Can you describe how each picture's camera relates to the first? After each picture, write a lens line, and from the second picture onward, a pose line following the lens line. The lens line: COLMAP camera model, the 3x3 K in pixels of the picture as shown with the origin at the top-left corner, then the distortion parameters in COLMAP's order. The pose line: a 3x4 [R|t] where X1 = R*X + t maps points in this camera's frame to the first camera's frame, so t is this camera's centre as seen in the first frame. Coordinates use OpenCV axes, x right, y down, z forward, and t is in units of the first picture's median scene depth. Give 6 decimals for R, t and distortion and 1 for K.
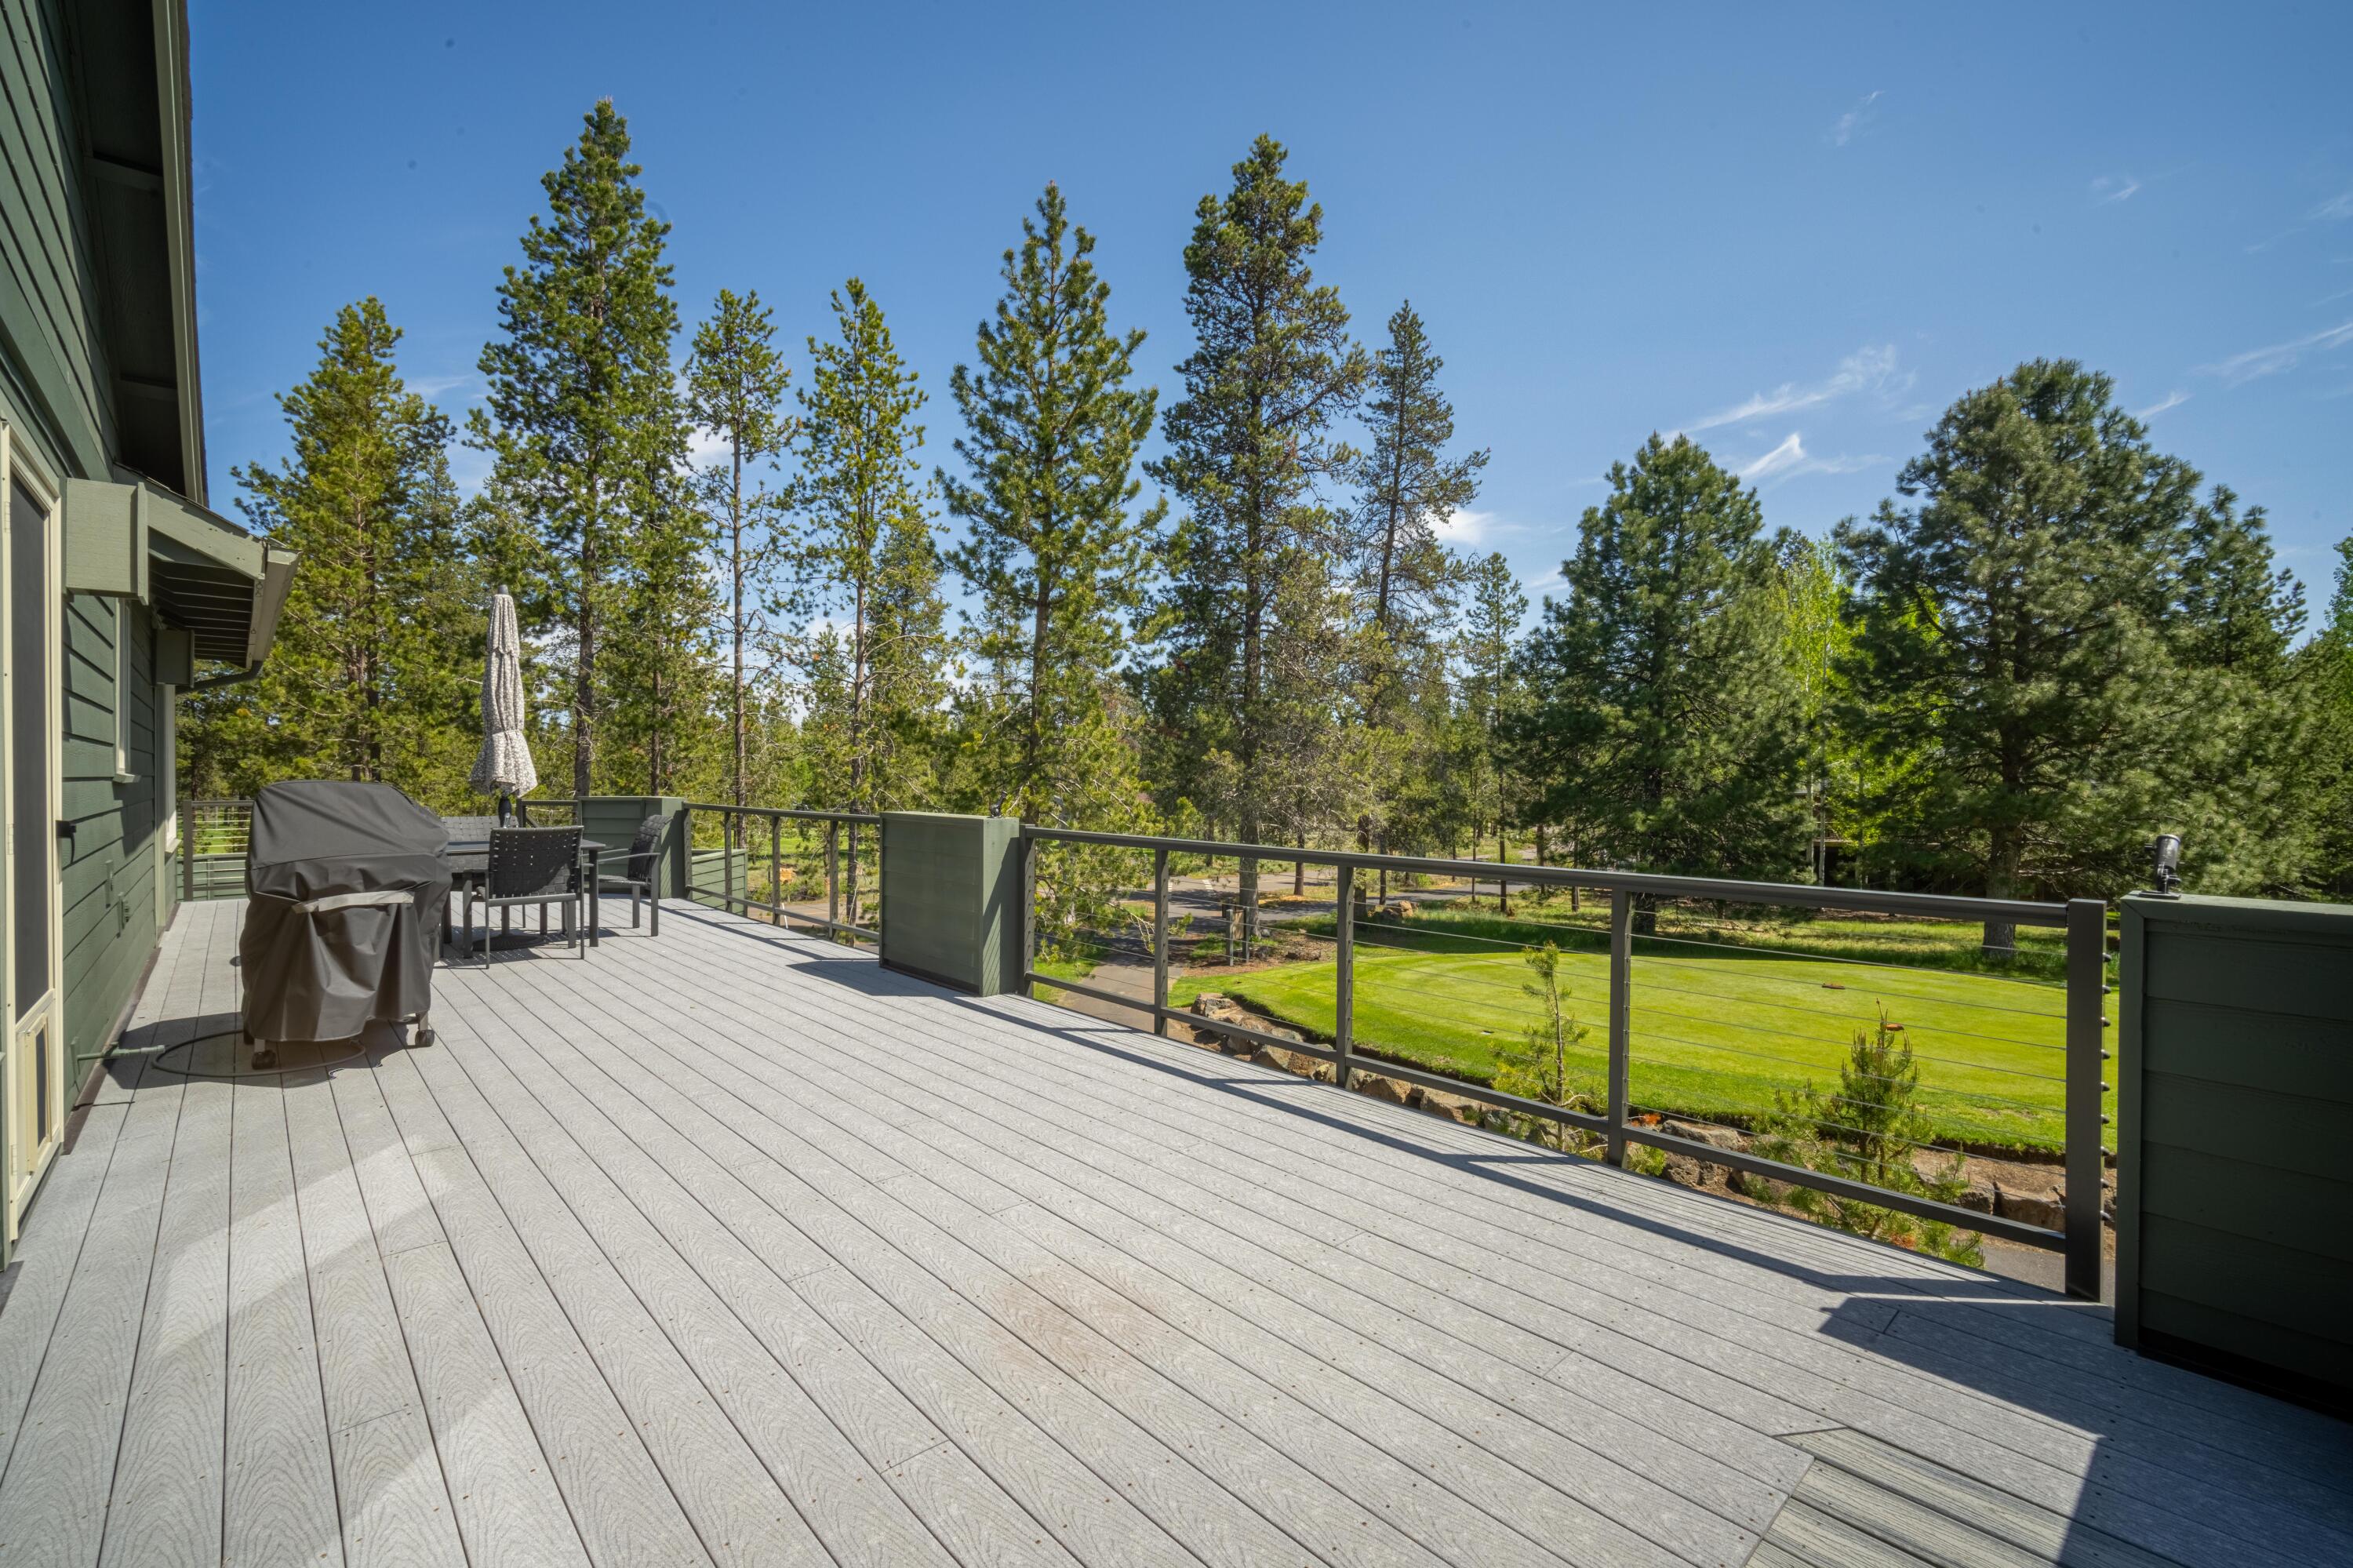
lens RADIAL K [[1035.4, 0, 1189.8], [0, 1035.4, 774.9], [0, 0, 1]] dist [-0.010936, 0.003531]
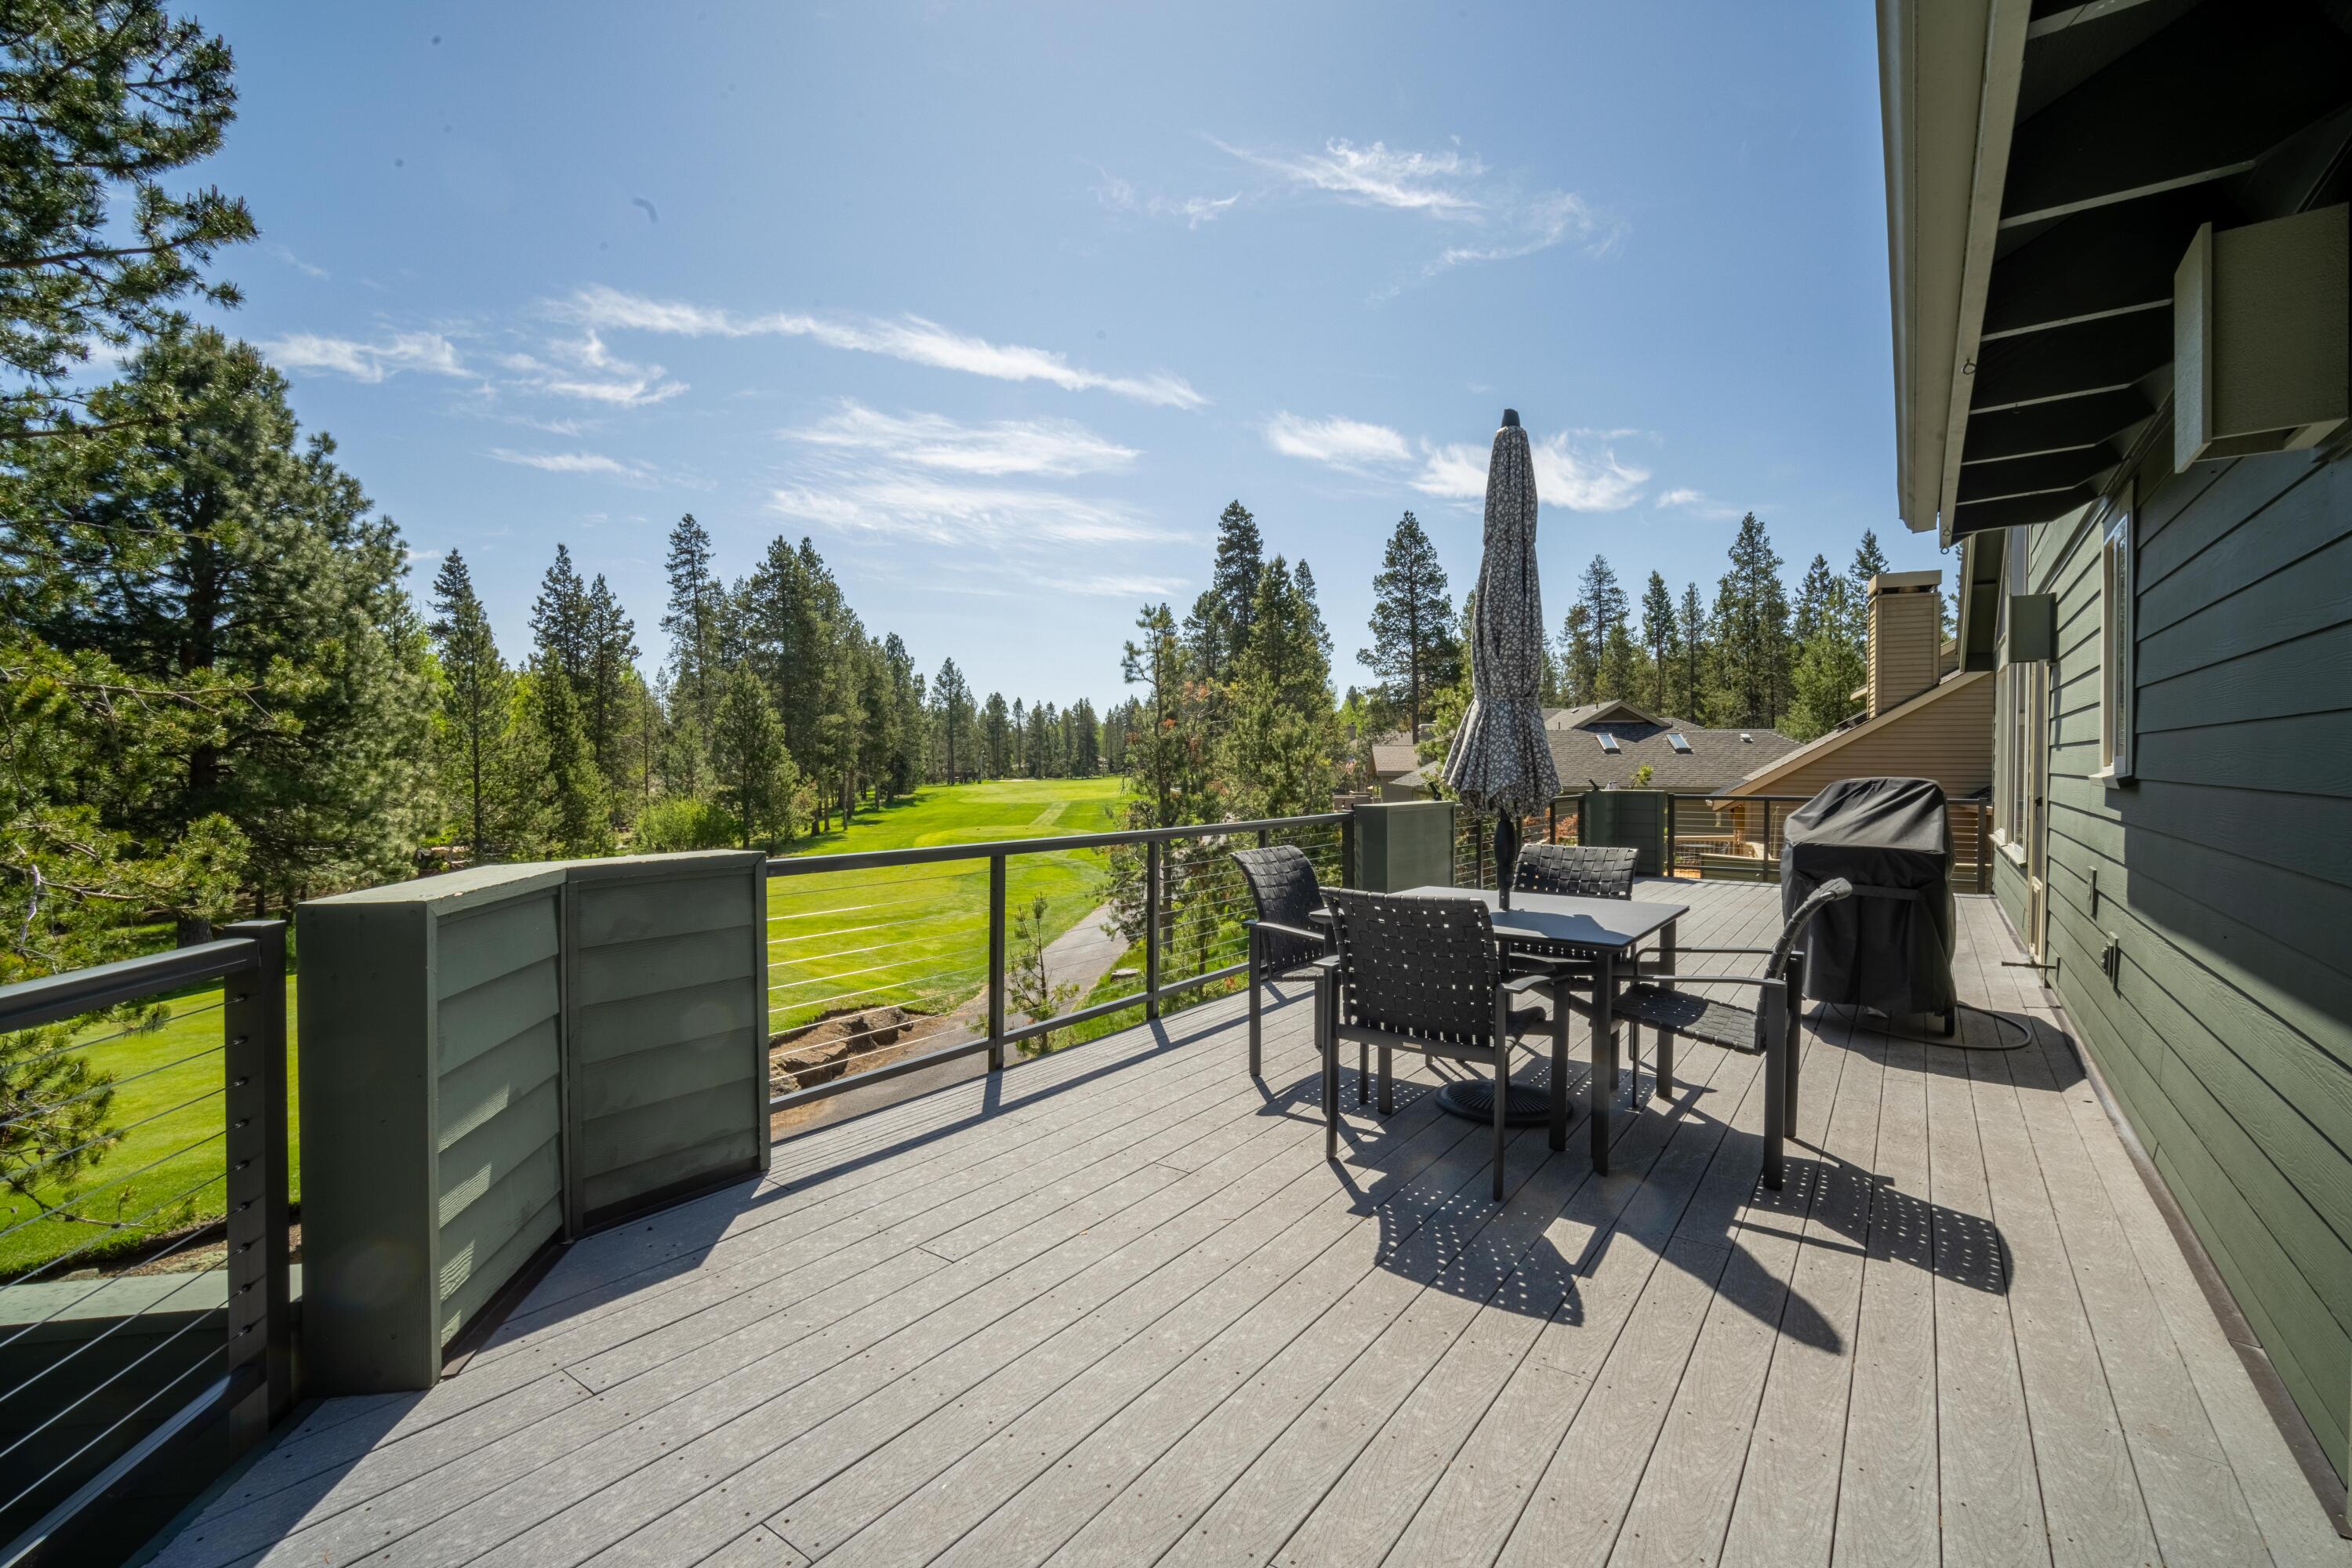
lens RADIAL K [[1034.9, 0, 1192.8], [0, 1034.9, 776.9], [0, 0, 1]] dist [-0.010936, 0.003531]
pose [[-0.213924, -0.000734, 0.976850, -0.788612], [0.015440, 0.999872, 0.004132, 0.035448], [-0.976728, 0.015966, -0.213885, 1.004165]]
